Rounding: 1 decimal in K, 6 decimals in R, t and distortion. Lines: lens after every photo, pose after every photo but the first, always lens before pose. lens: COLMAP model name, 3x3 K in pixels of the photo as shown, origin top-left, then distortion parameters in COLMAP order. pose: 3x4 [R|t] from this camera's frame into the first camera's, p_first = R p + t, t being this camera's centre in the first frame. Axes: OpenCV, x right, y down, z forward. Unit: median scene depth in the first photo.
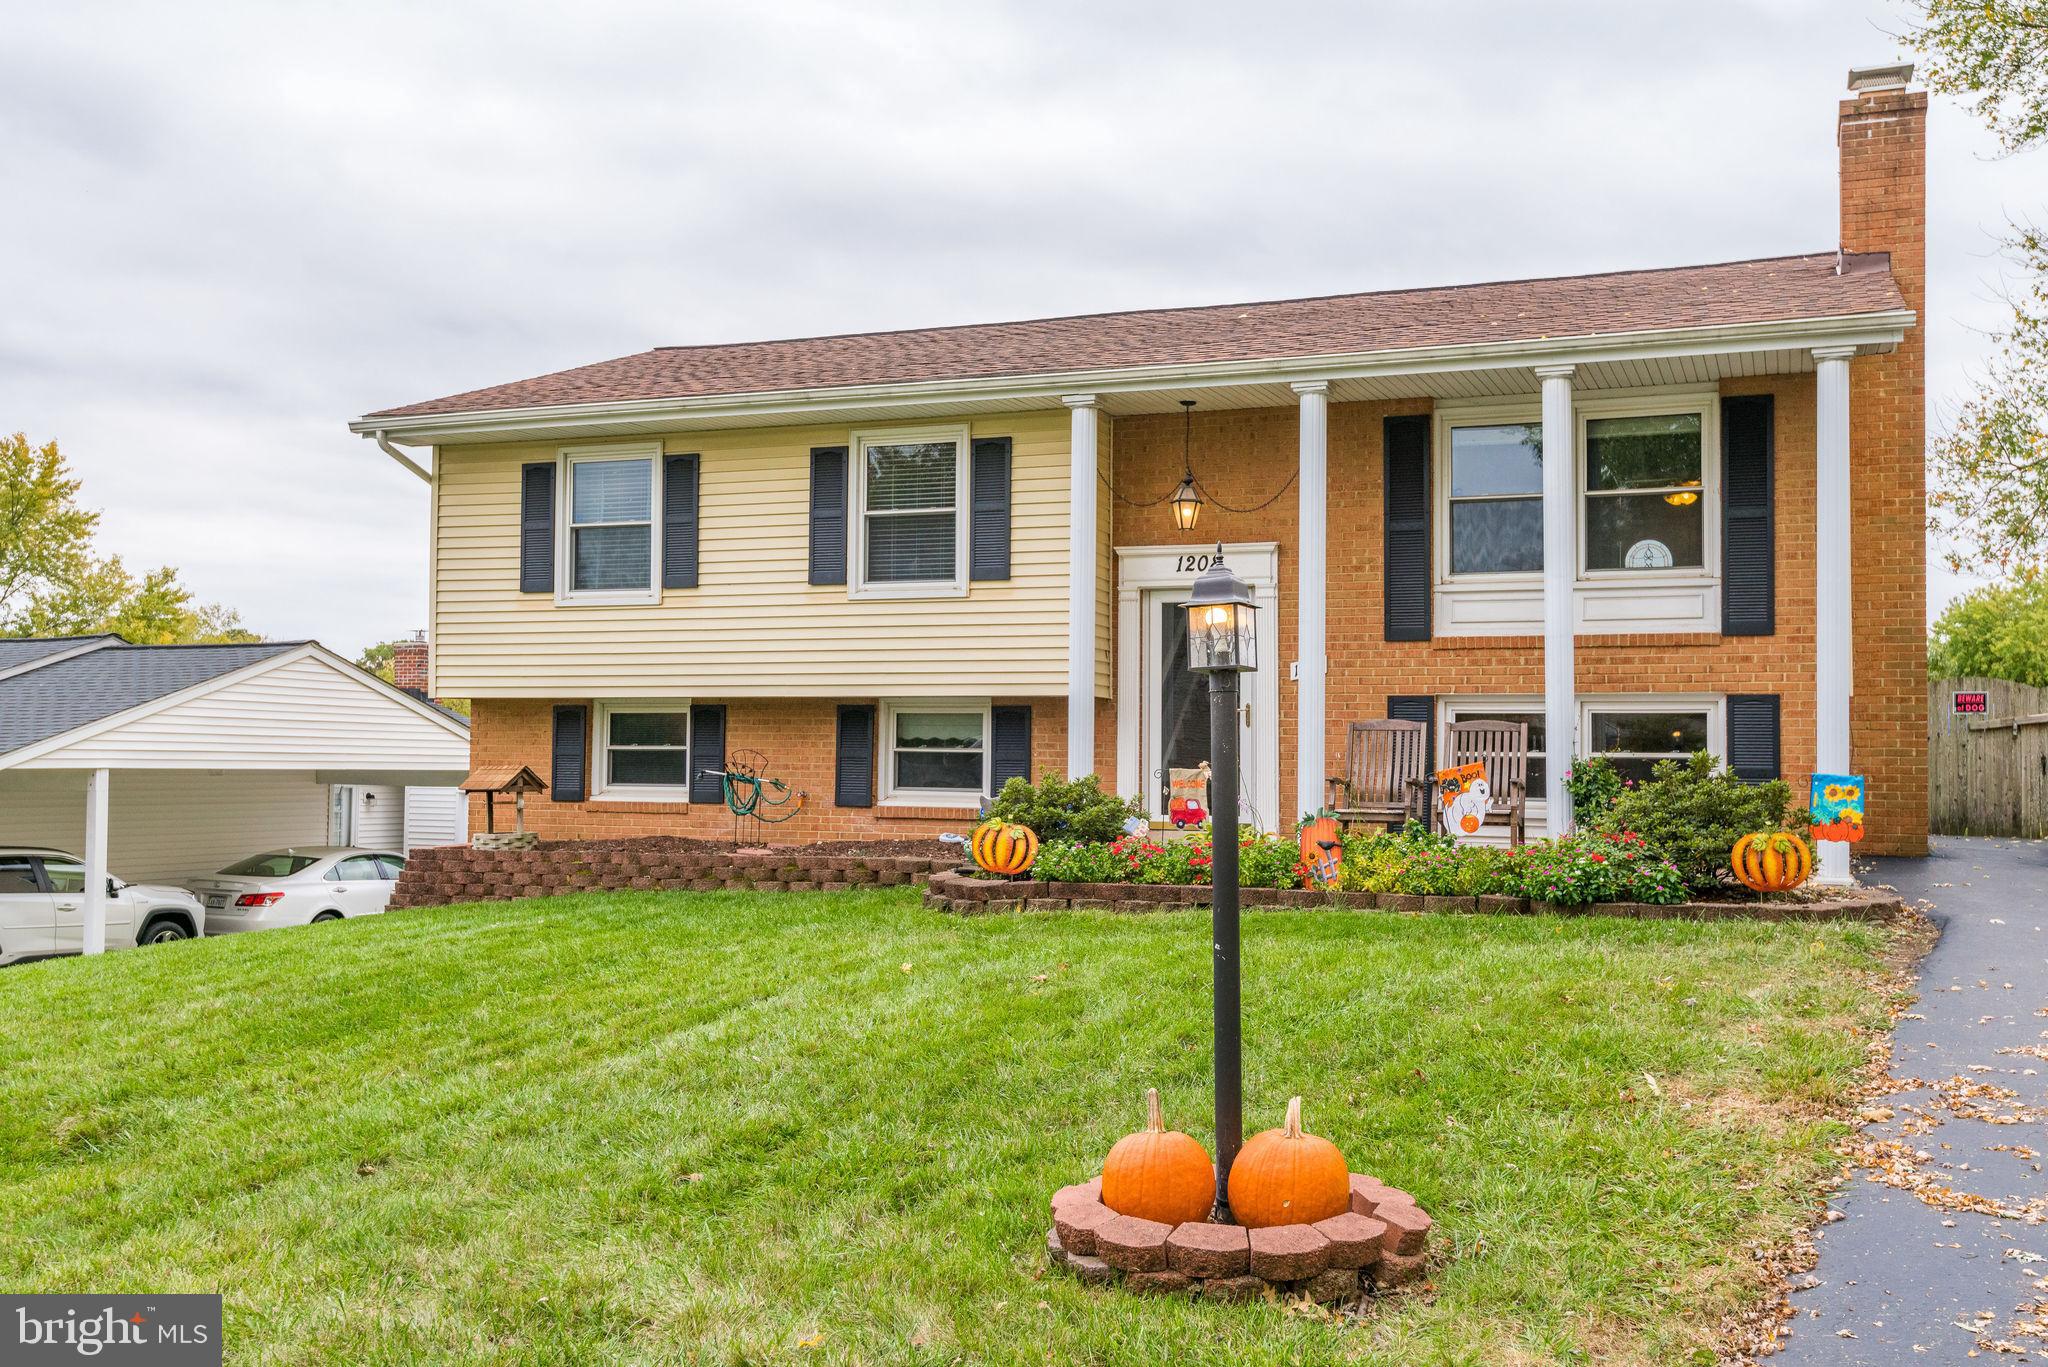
lens RADIAL K [[1987.4, 0, 1024.0], [0, 1987.4, 683.5], [0, 0, 1]] dist [-0.015267, -0.000778]
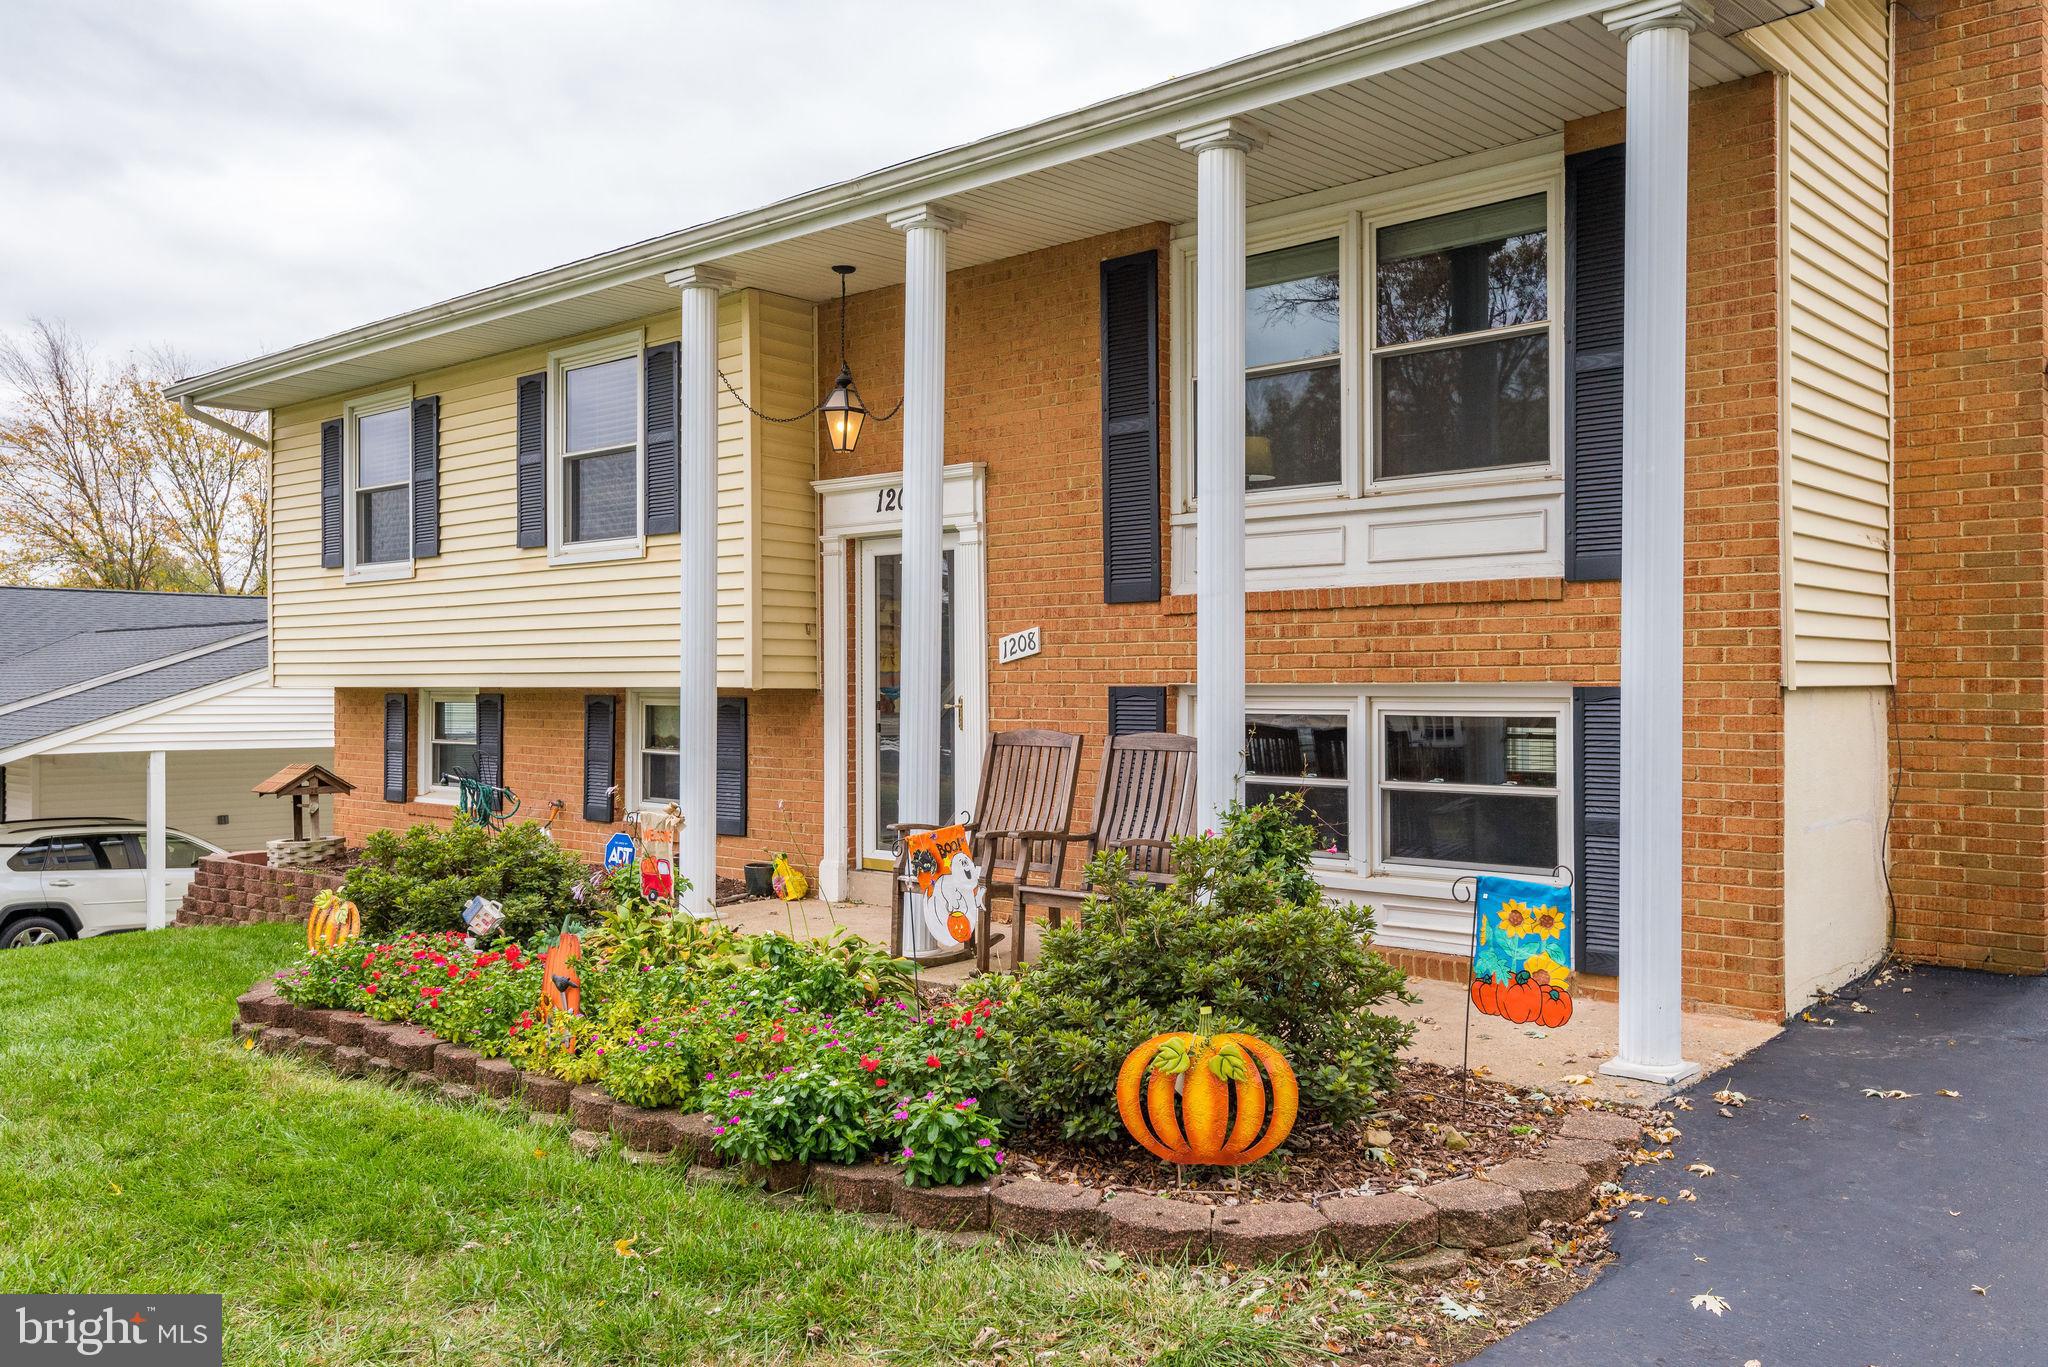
lens RADIAL K [[1692.8, 0, 1024.0], [0, 1692.8, 683.5], [0, 0, 1]] dist [0.004658, -0.003869]
pose [[0.936546, -0.010465, -0.350389, 0.323375], [0.023441, 0.999187, 0.032814, -0.012767], [0.349761, -0.038945, 0.936029, 0.425715]]
